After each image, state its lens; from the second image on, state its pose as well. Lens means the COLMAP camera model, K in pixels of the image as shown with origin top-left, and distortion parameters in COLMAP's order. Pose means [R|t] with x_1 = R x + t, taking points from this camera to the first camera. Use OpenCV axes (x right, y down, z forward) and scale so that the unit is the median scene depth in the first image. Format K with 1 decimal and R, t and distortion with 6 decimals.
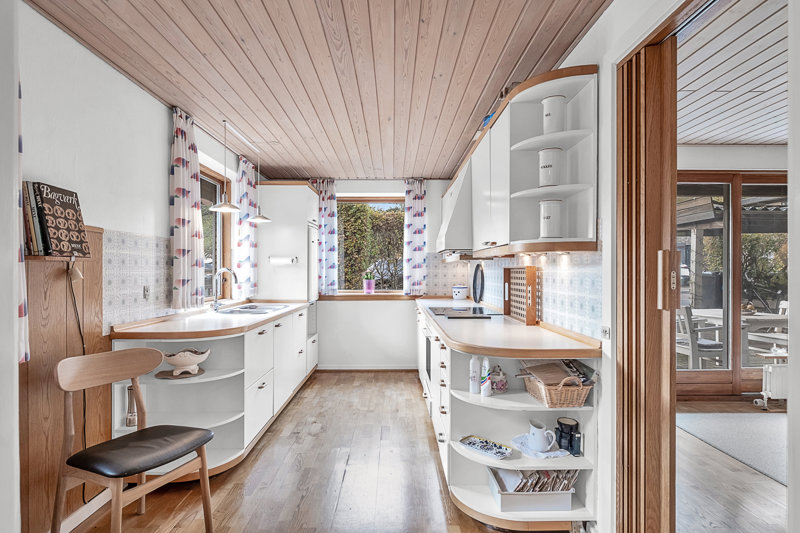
lens RADIAL K [[413.5, 0, 400.0], [0, 413.5, 266.5], [0, 0, 1]] dist [0.000961, 0.000168]
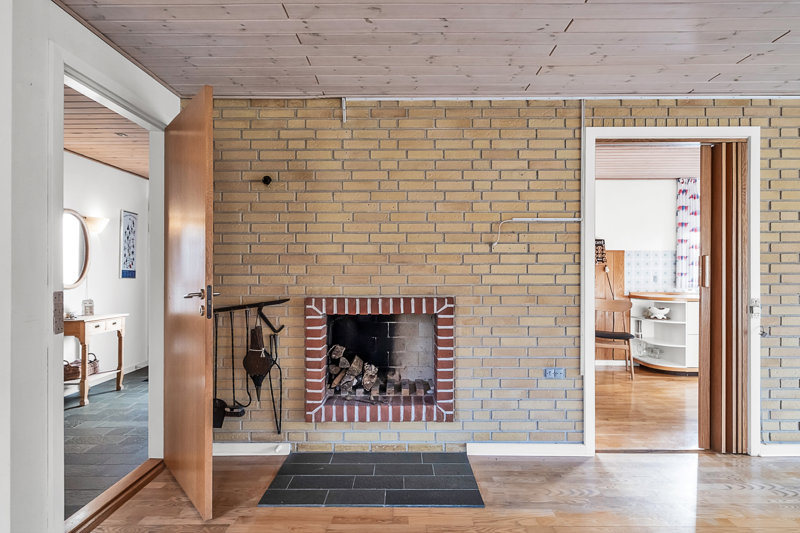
lens RADIAL K [[413.5, 0, 400.0], [0, 413.5, 266.5], [0, 0, 1]] dist [0.000961, 0.000168]
pose [[-0.027362, 0.003338, -0.999620, 1.439173], [0.007466, 0.999967, 0.003135, -0.012801], [0.999598, -0.007378, -0.027386, -0.198513]]
